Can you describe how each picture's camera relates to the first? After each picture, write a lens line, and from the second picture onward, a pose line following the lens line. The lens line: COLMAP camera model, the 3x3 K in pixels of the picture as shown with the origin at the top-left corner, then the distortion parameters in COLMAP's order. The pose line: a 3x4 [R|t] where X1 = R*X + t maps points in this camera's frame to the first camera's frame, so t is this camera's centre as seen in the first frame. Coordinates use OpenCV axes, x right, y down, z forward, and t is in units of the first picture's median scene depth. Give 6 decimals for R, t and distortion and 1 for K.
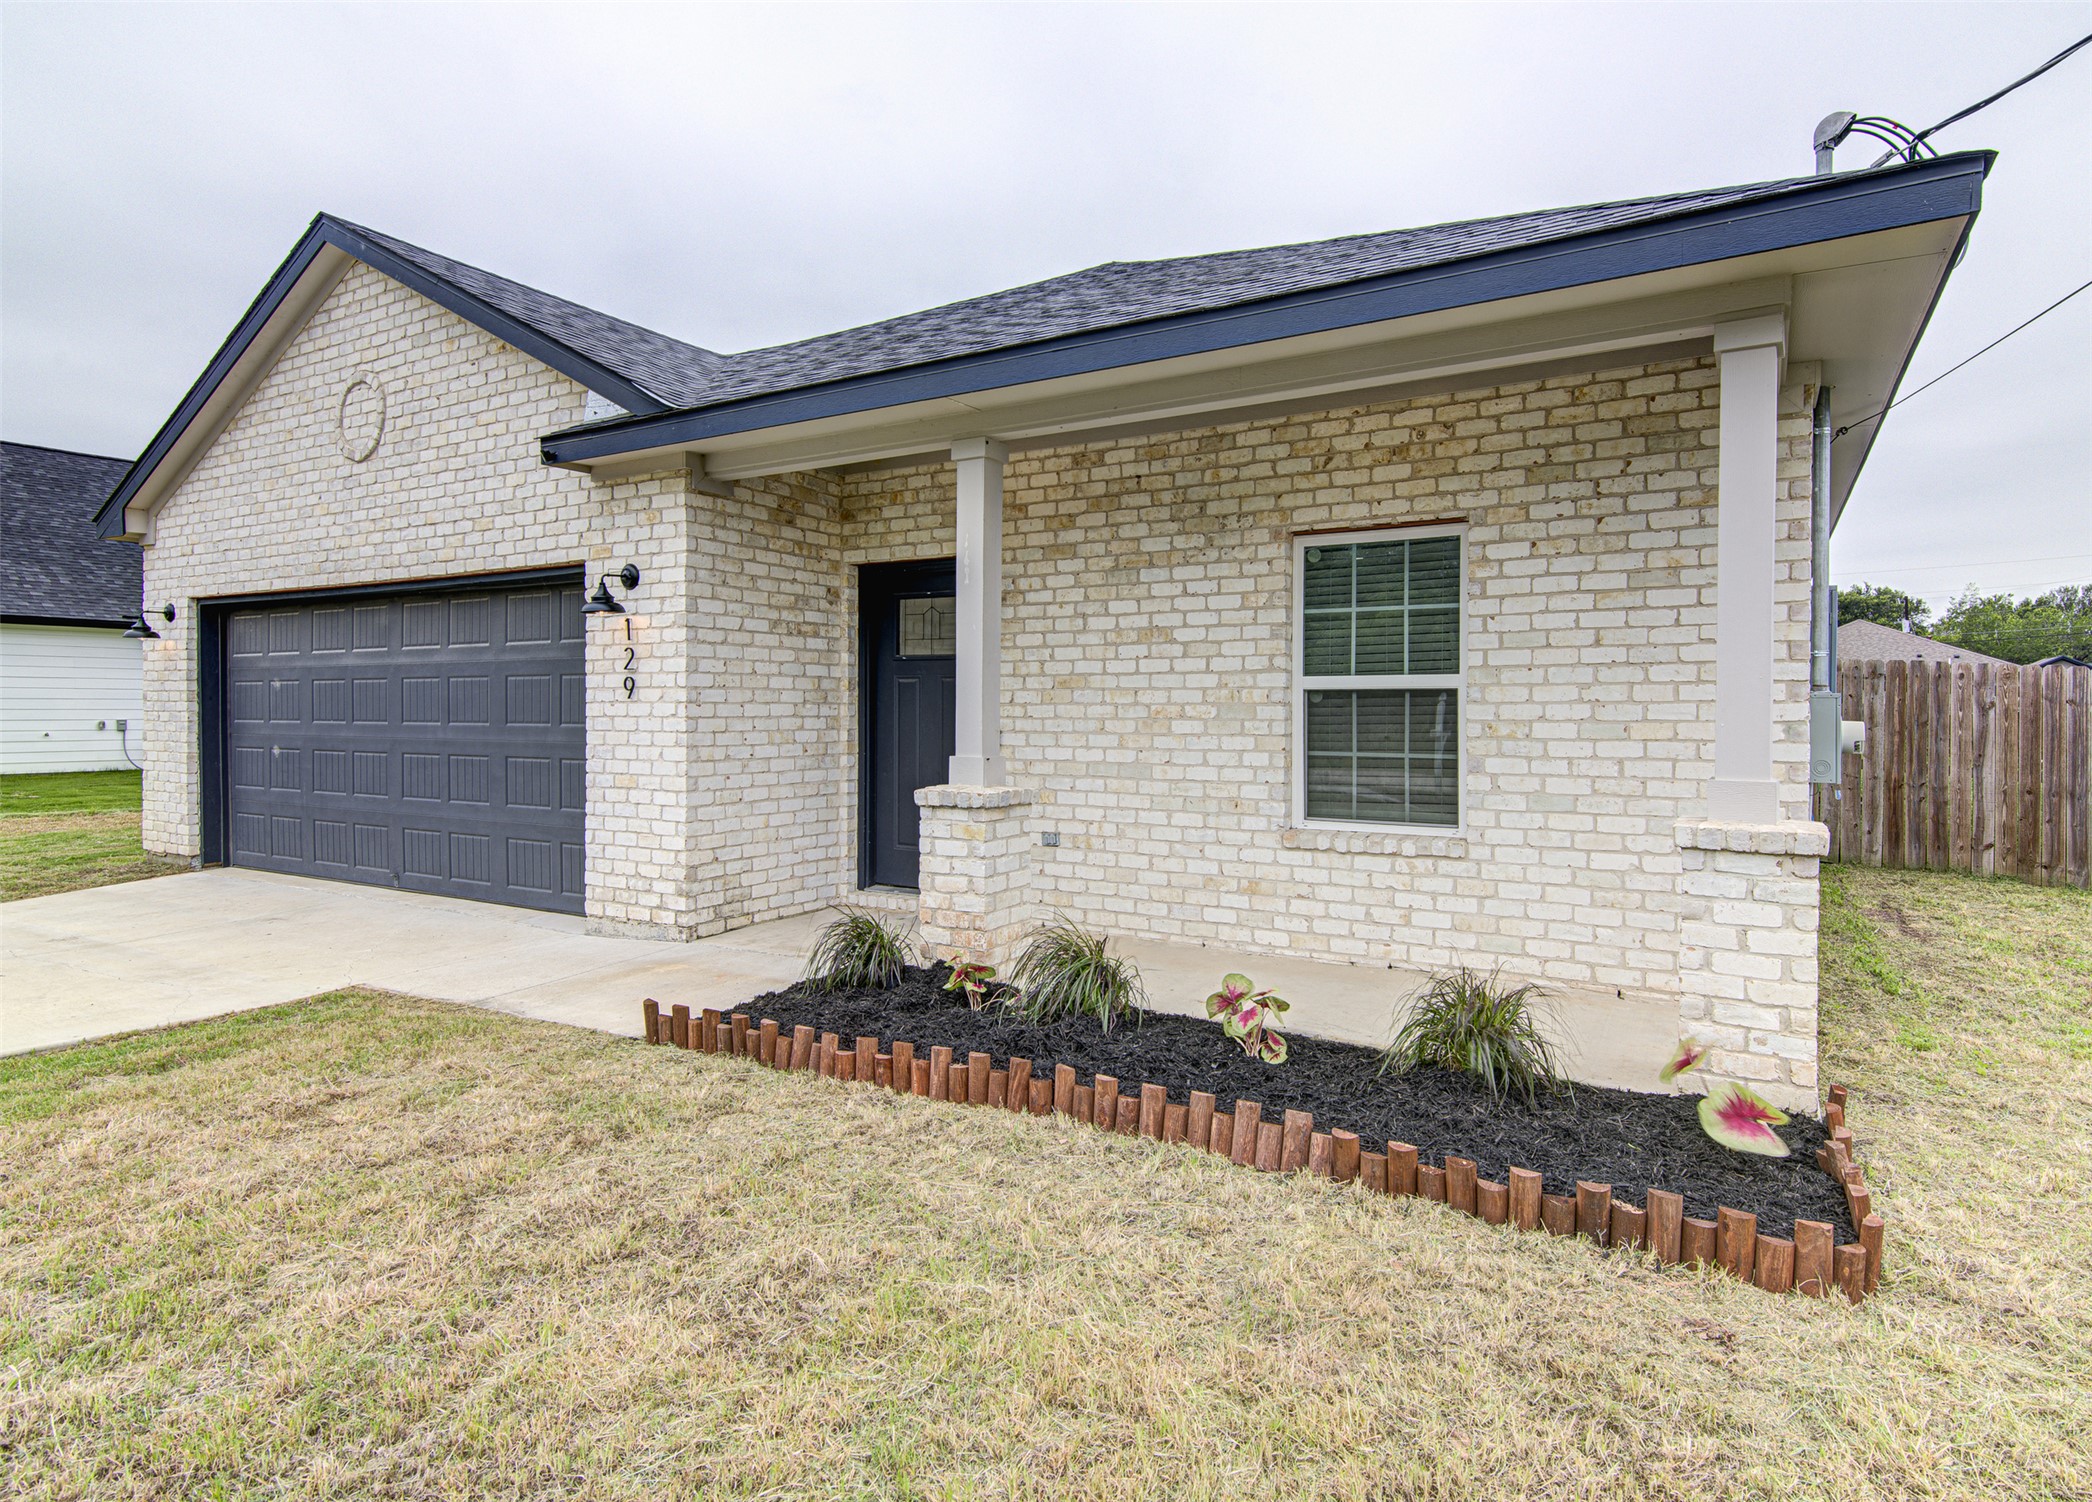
lens RADIAL K [[1098.8, 0, 1065.7], [0, 1098.8, 714.9], [0, 0, 1]] dist [0.015567, 0.000161]
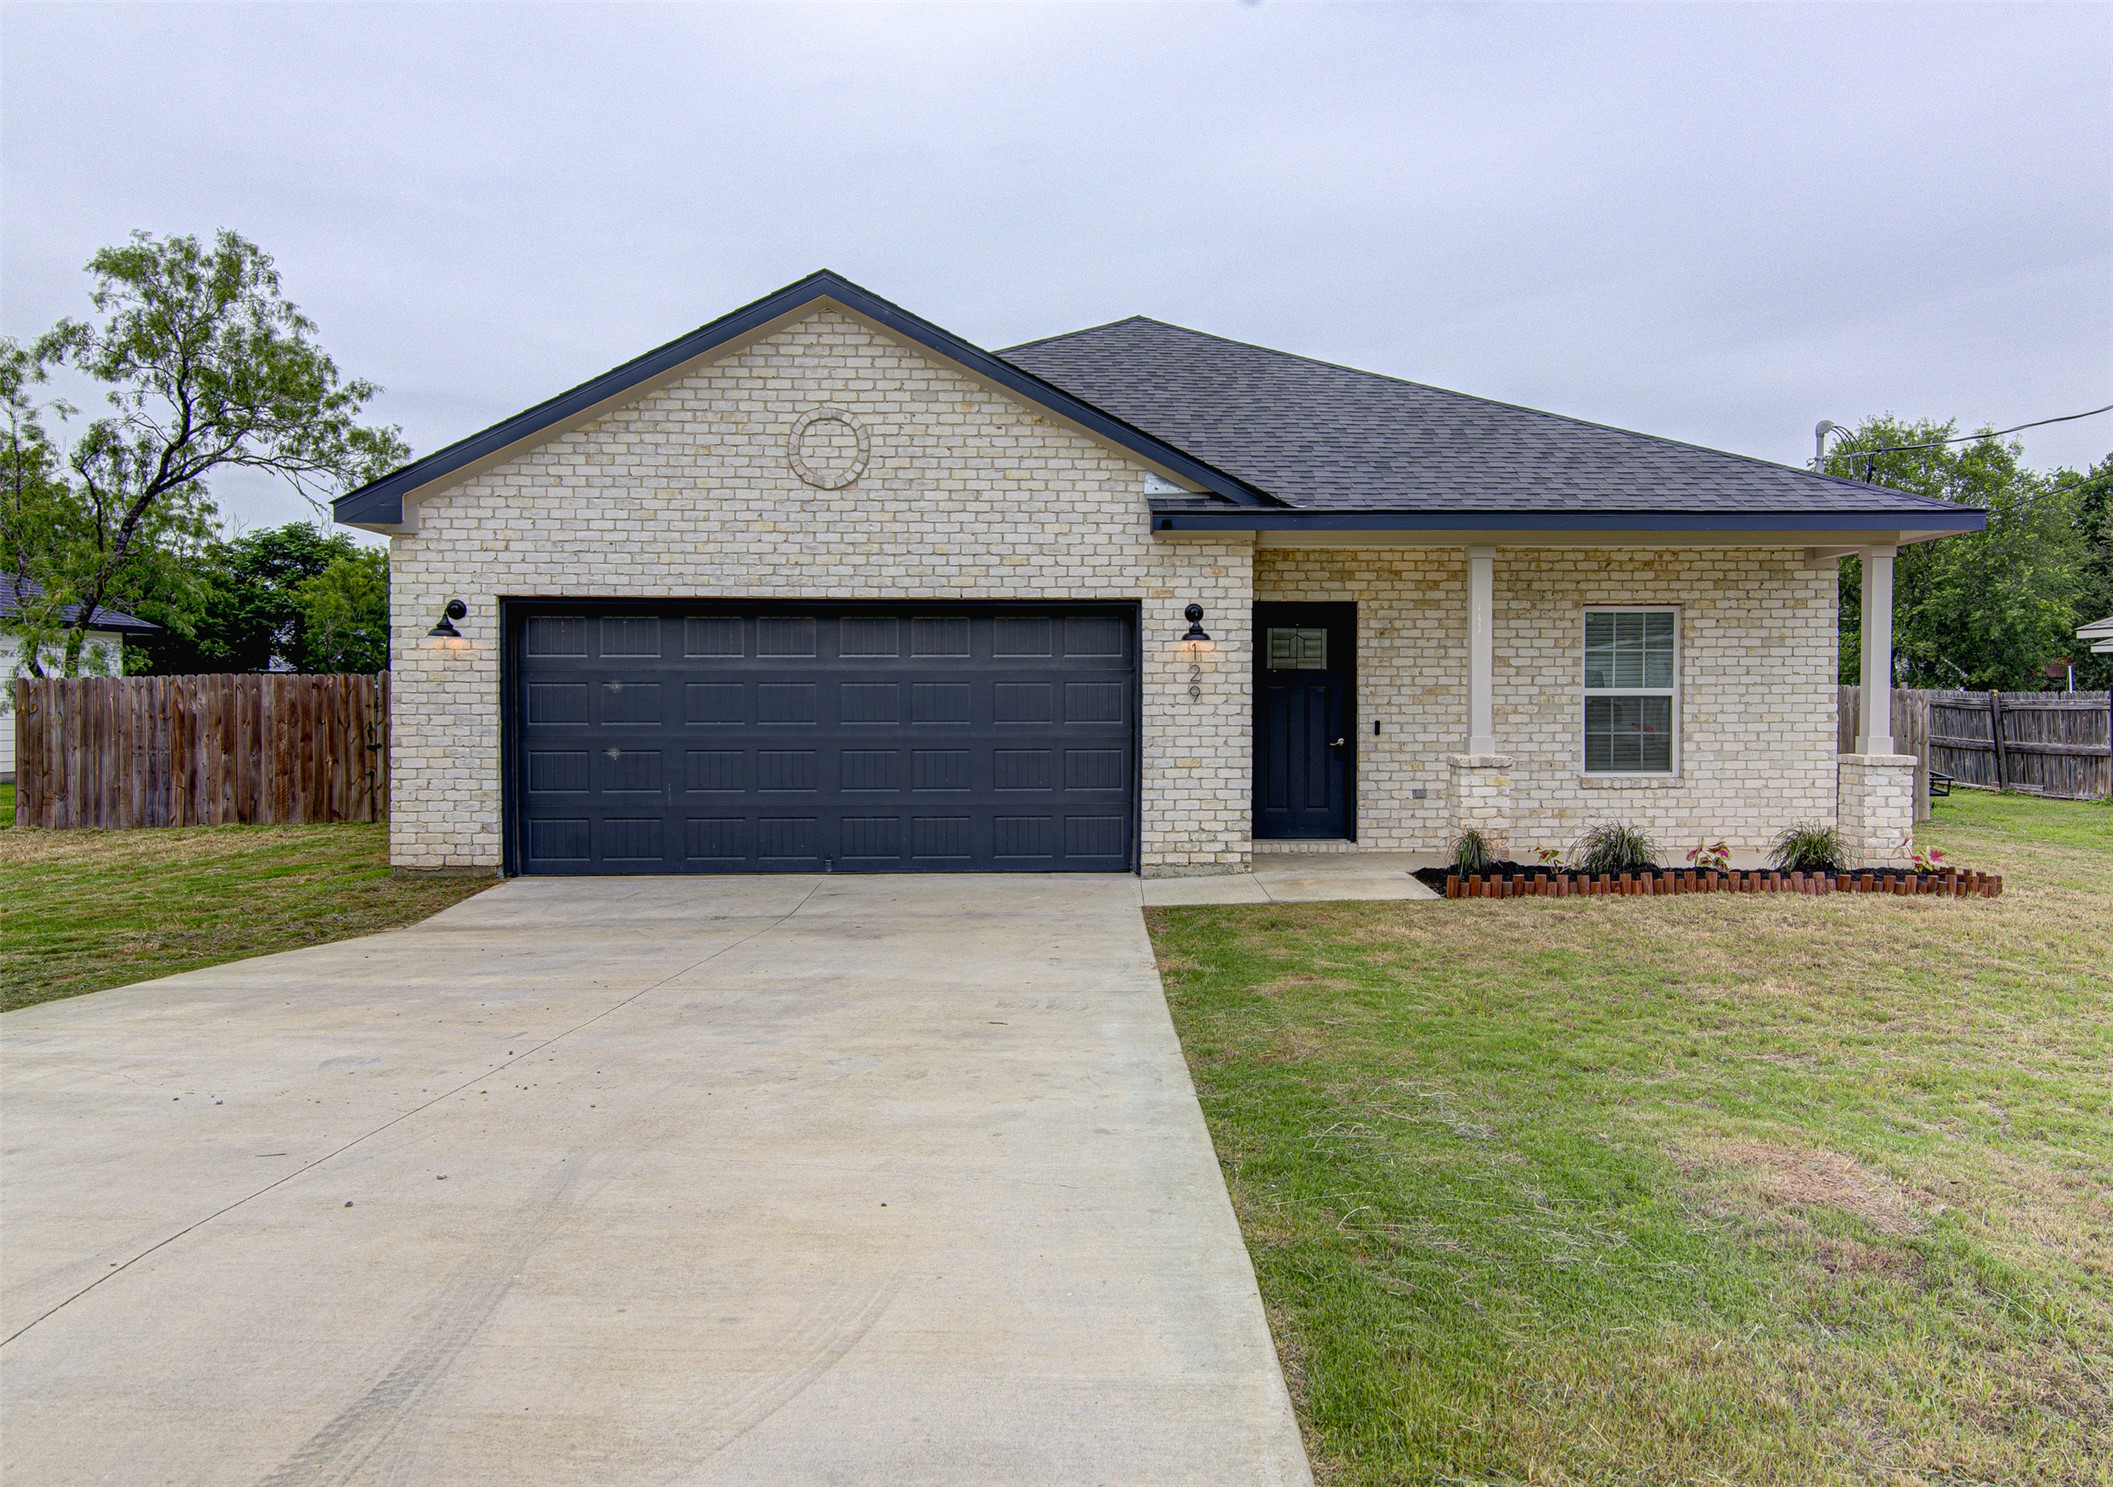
lens RADIAL K [[1448.0, 0, 1059.7], [0, 1448.0, 725.8], [0, 0, 1]] dist [0.013820, 0.001496]
pose [[0.860212, -0.011699, 0.509802, -1.547004], [0.006022, 0.999900, 0.012784, -0.009853], [-0.509901, -0.007927, 0.860197, -0.493084]]
